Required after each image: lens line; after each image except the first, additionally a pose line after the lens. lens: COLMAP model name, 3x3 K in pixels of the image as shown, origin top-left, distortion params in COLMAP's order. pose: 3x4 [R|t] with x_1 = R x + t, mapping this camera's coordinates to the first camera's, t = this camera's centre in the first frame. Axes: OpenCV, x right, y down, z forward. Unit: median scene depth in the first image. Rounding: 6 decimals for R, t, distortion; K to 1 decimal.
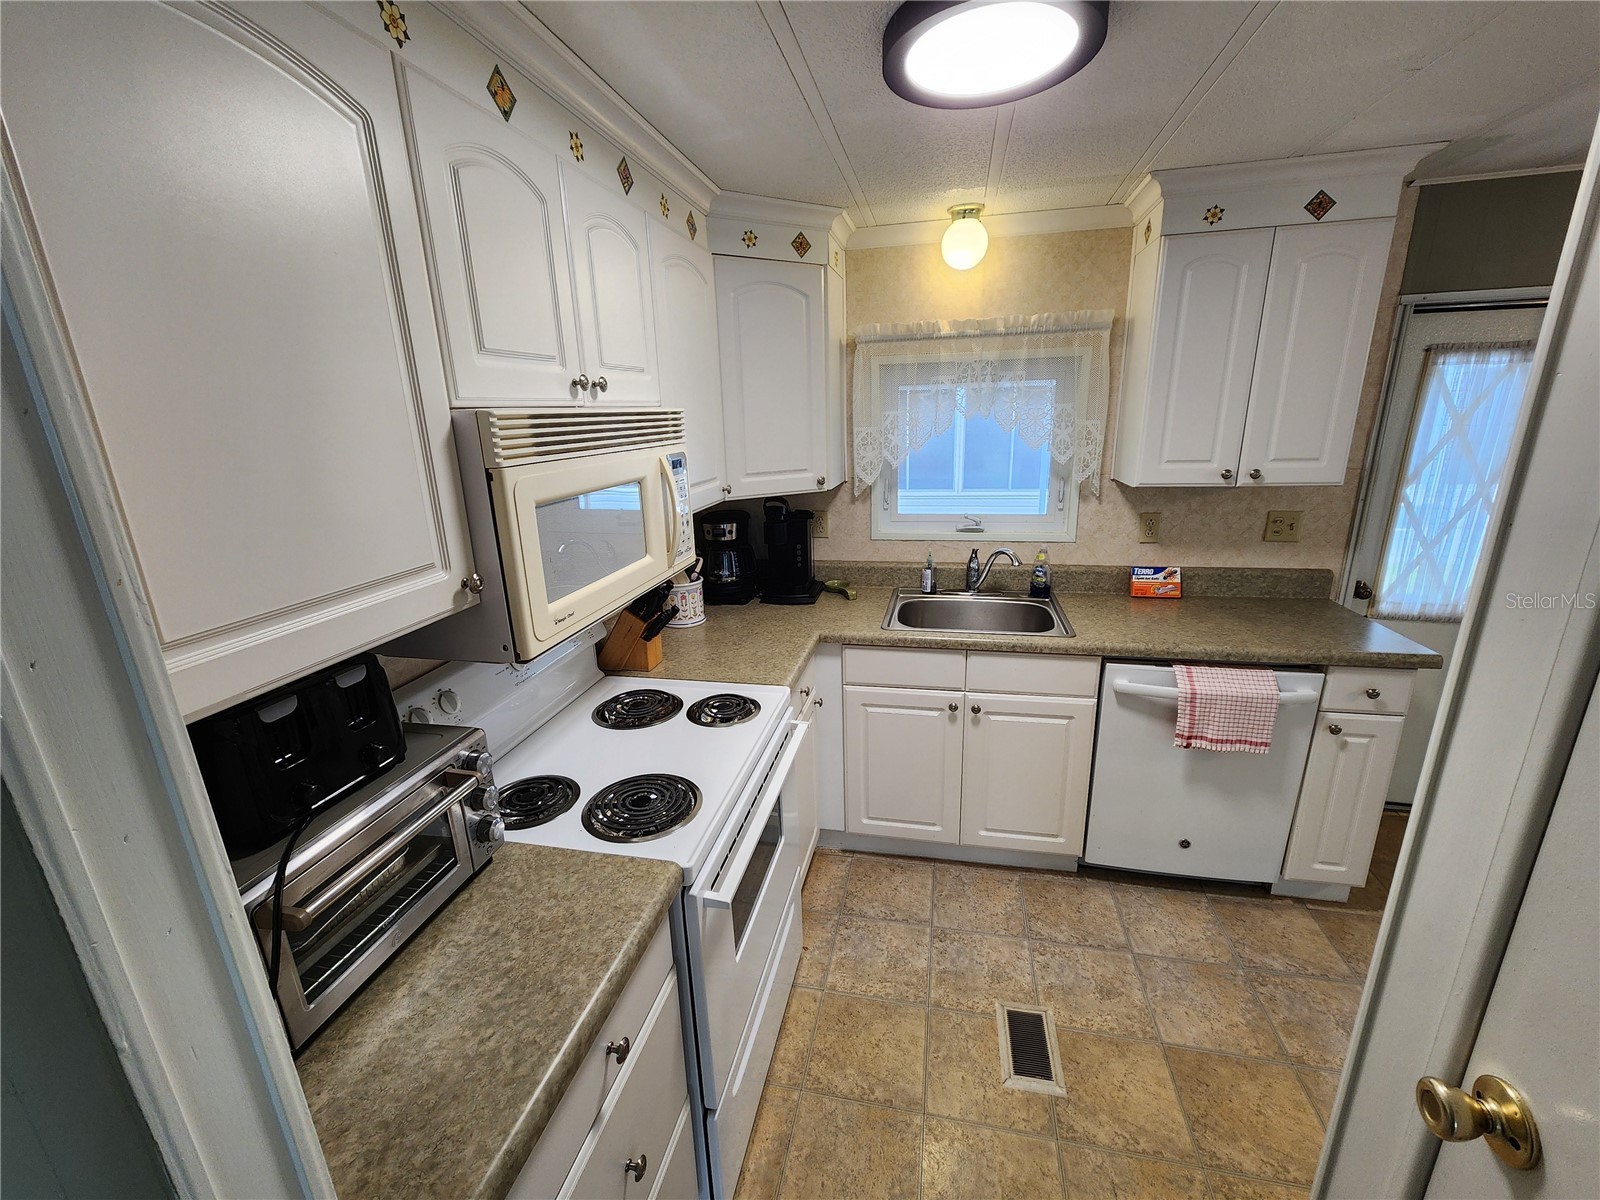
lens RADIAL K [[670.9, 0, 804.3], [0, 670.9, 595.4], [0, 0, 1]] dist [0.019526, 0.000044]
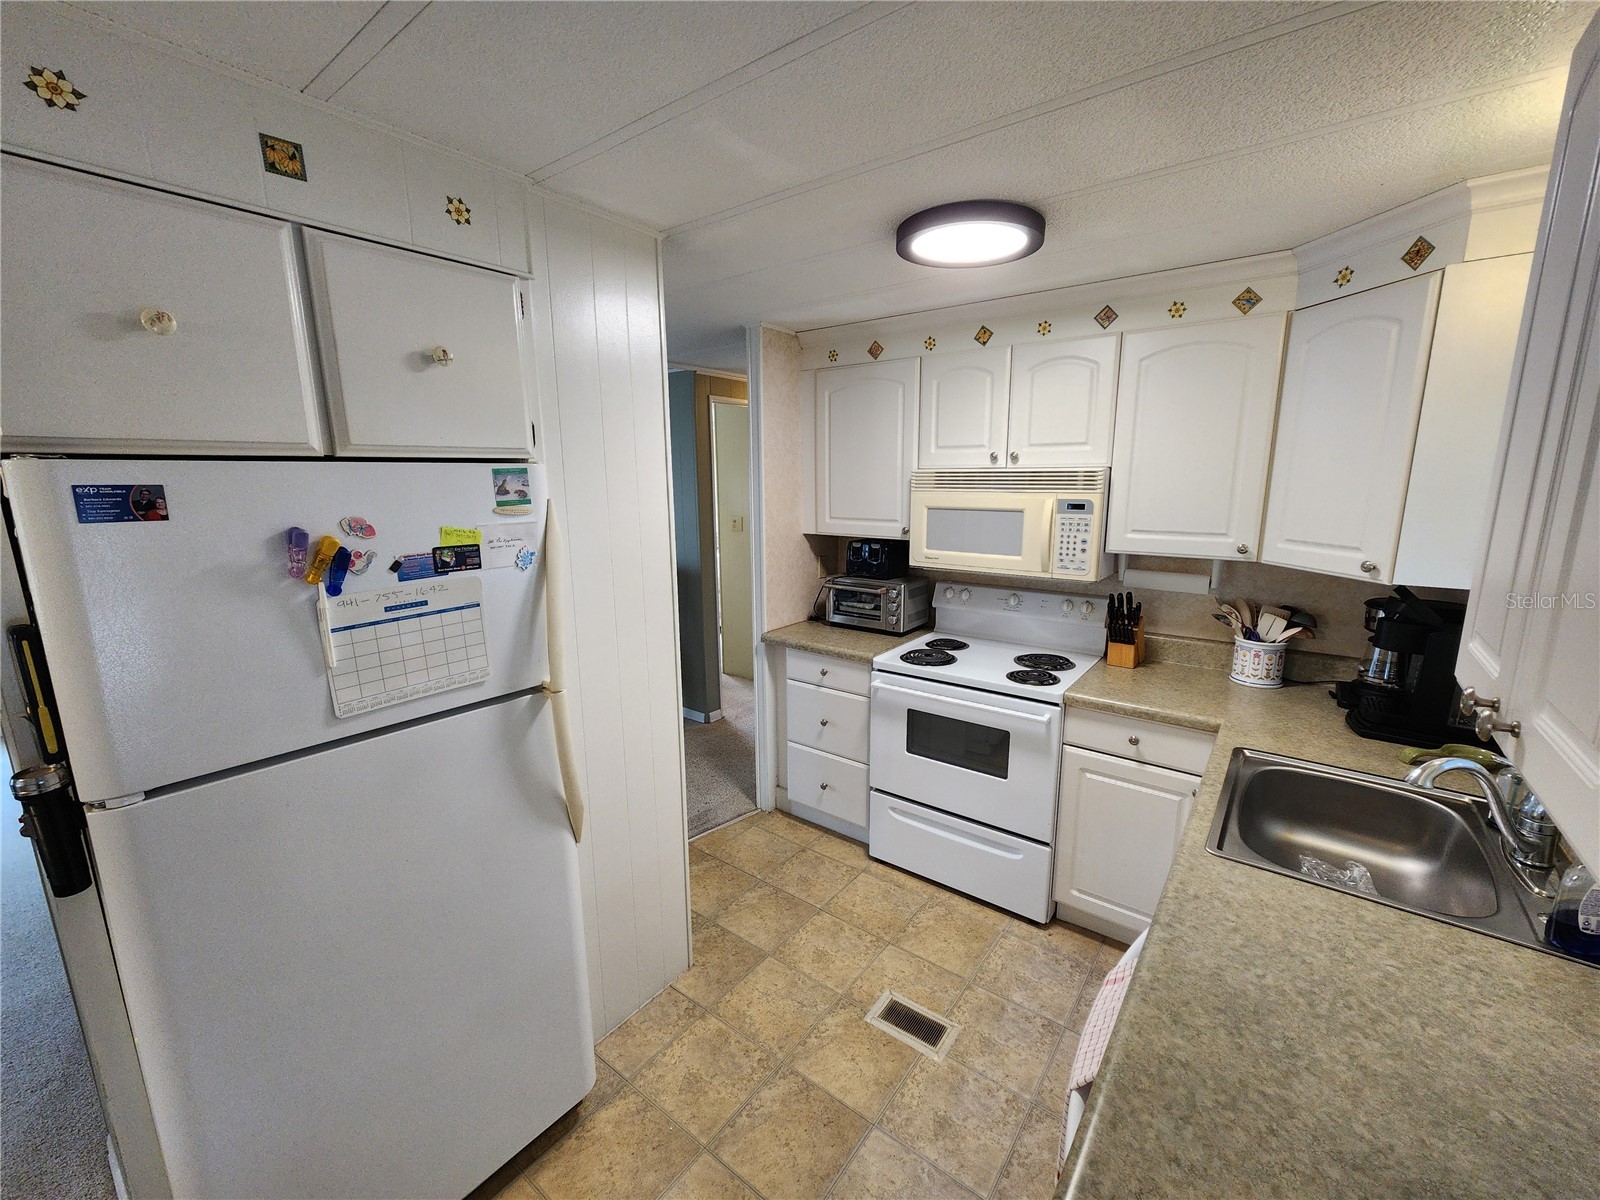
lens RADIAL K [[655.9, 0, 805.0], [0, 655.9, 599.0], [0, 0, 1]] dist [0.000722, -0.000102]
pose [[-0.423717, 0.196753, -0.884167, 1.323869], [-0.233672, 0.919340, 0.316562, -0.318589], [0.875135, 0.340738, -0.343565, 1.043663]]
